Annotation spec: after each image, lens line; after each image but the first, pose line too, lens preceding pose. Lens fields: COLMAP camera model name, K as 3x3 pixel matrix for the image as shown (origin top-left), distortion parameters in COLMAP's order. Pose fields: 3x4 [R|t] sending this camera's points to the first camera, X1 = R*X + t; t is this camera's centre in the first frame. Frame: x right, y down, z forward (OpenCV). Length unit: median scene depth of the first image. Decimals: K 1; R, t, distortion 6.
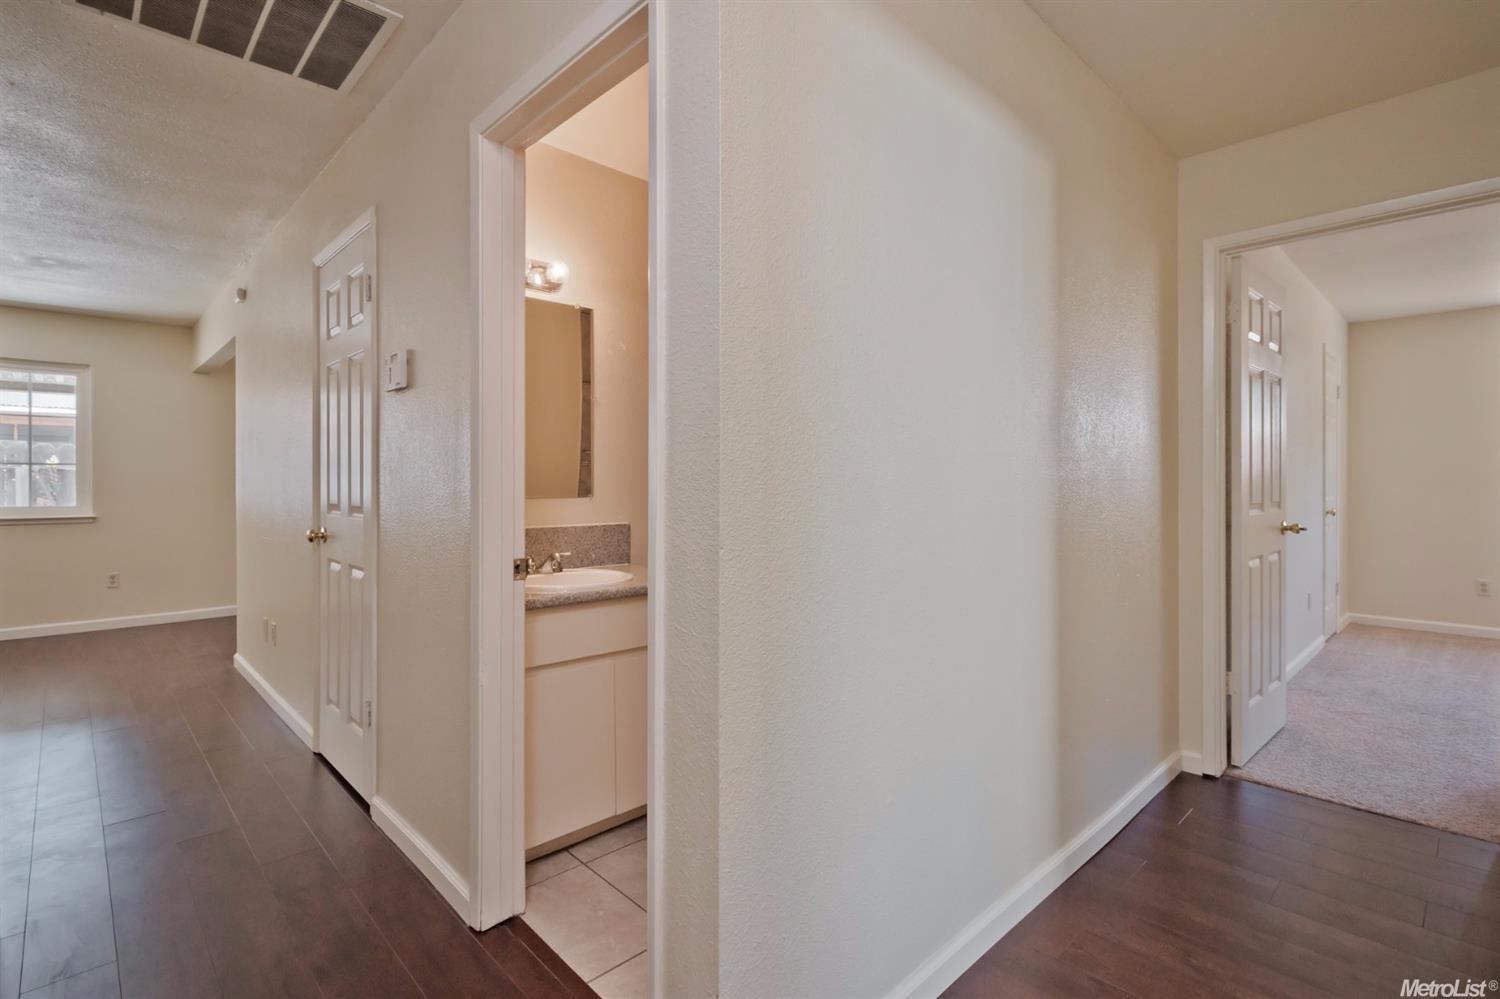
lens RADIAL K [[711.0, 0, 741.8], [0, 711.0, 484.2], [0, 0, 1]] dist [0.003253, -0.000058]
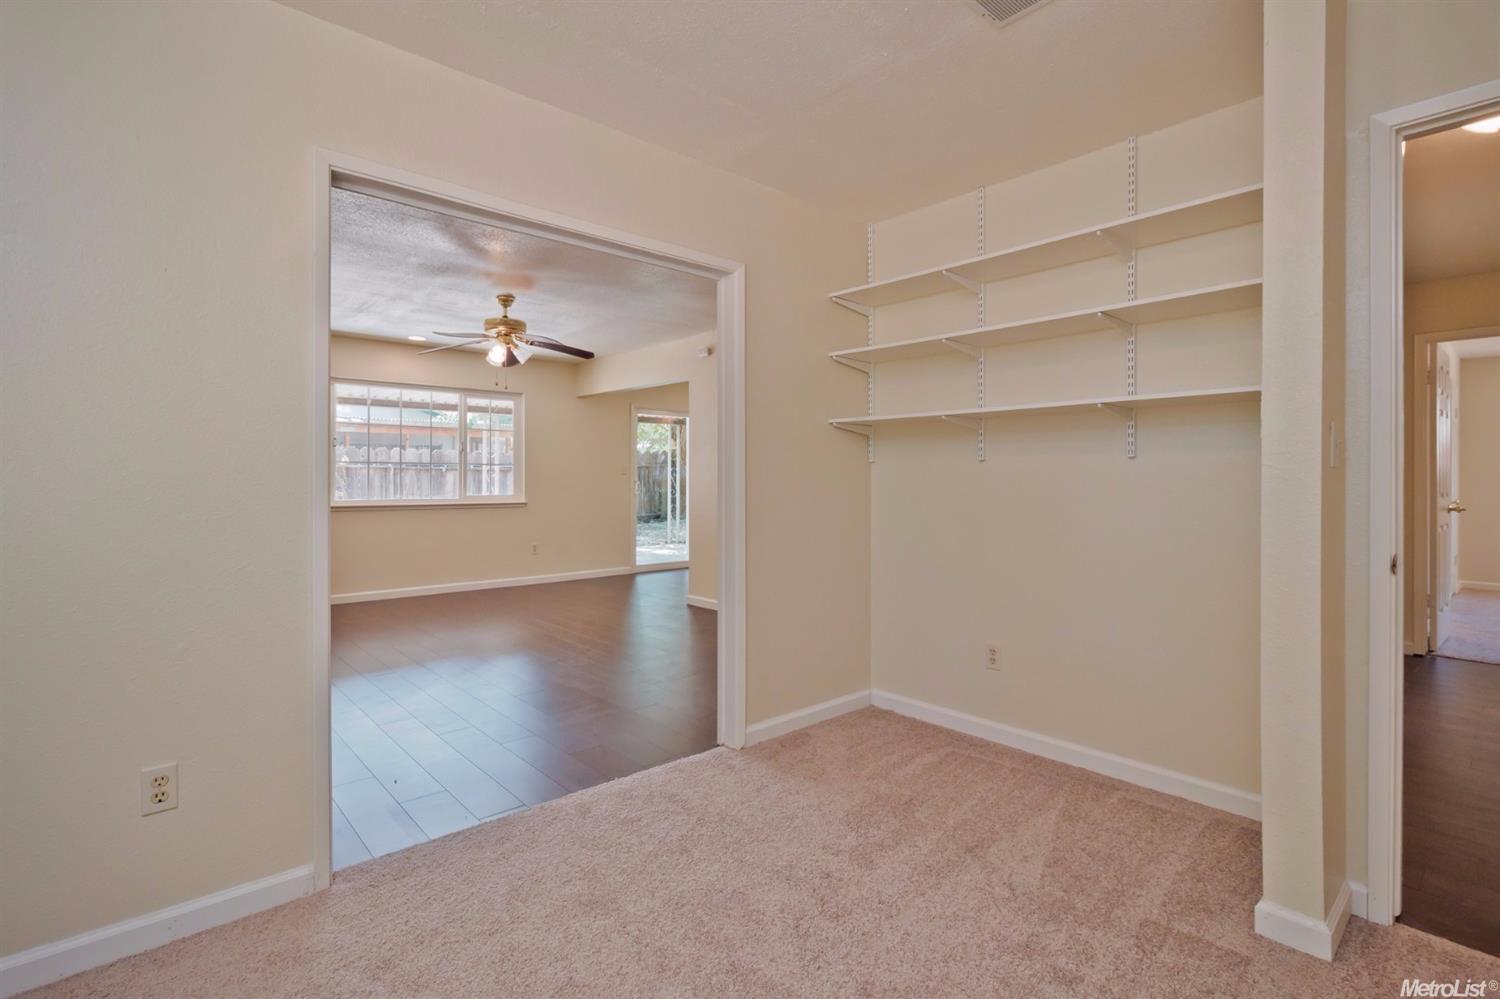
lens RADIAL K [[711.0, 0, 741.8], [0, 711.0, 484.2], [0, 0, 1]] dist [0.003253, -0.000058]
pose [[0.999576, 0.002029, -0.029040, -0.320329], [-0.001880, 0.999985, 0.005167, 0.001085], [0.029050, -0.005110, 0.999565, -0.260319]]
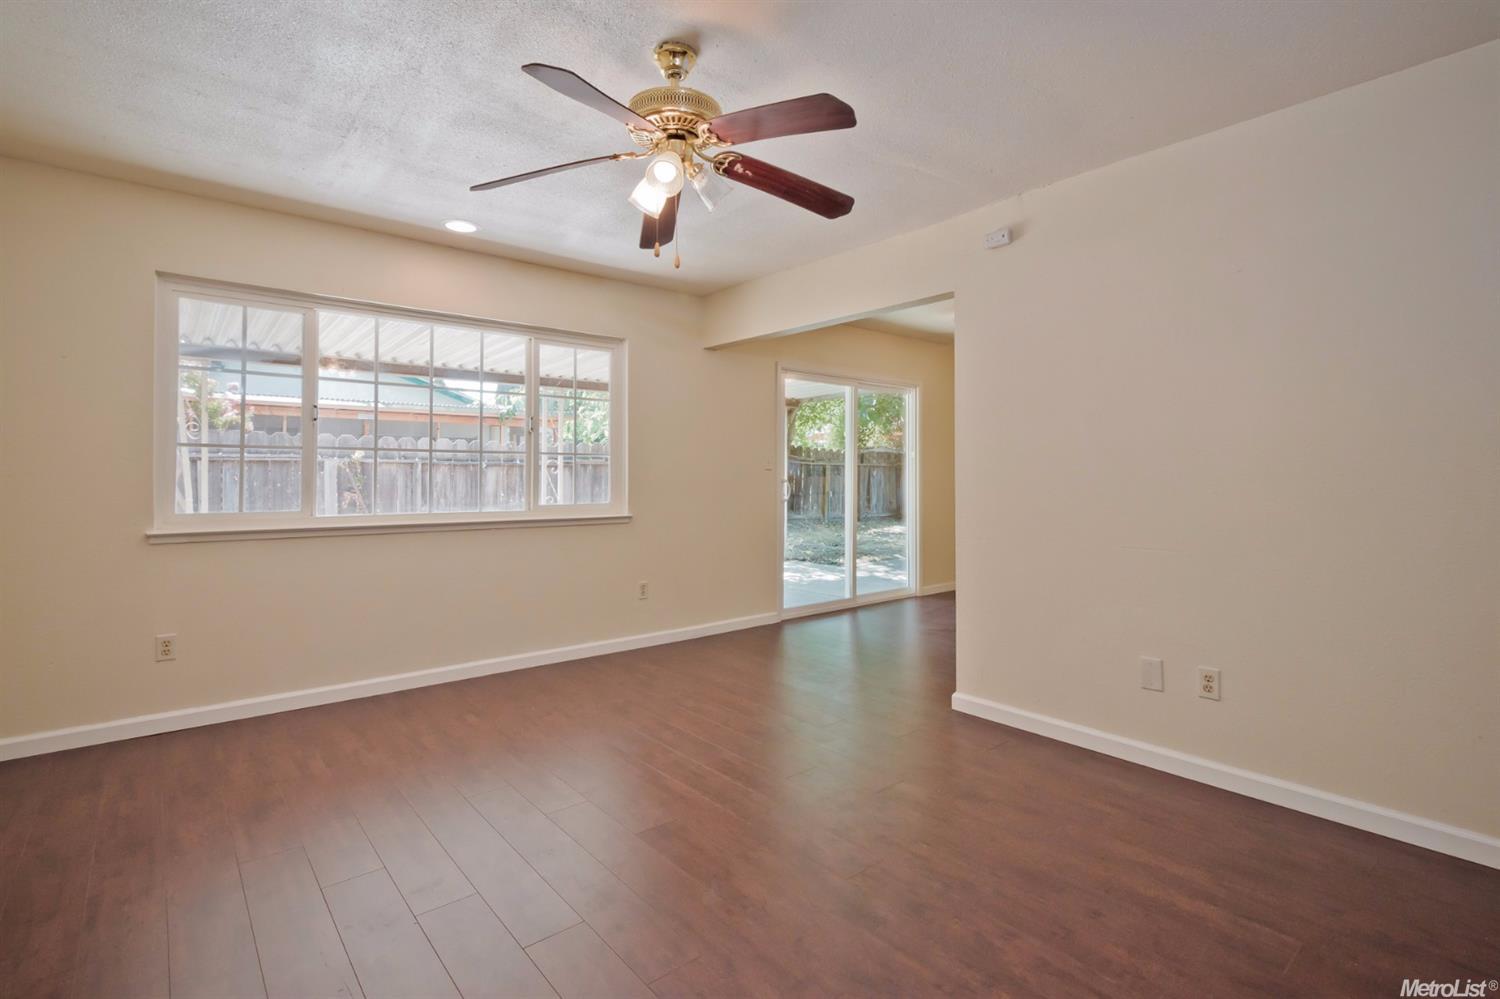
lens RADIAL K [[711.0, 0, 741.8], [0, 711.0, 484.2], [0, 0, 1]] dist [0.003253, -0.000058]
pose [[0.997975, 0.000854, -0.063602, -0.512689], [-0.000201, 0.999947, 0.010280, -0.001440], [0.063607, -0.010246, 0.997922, 0.111776]]
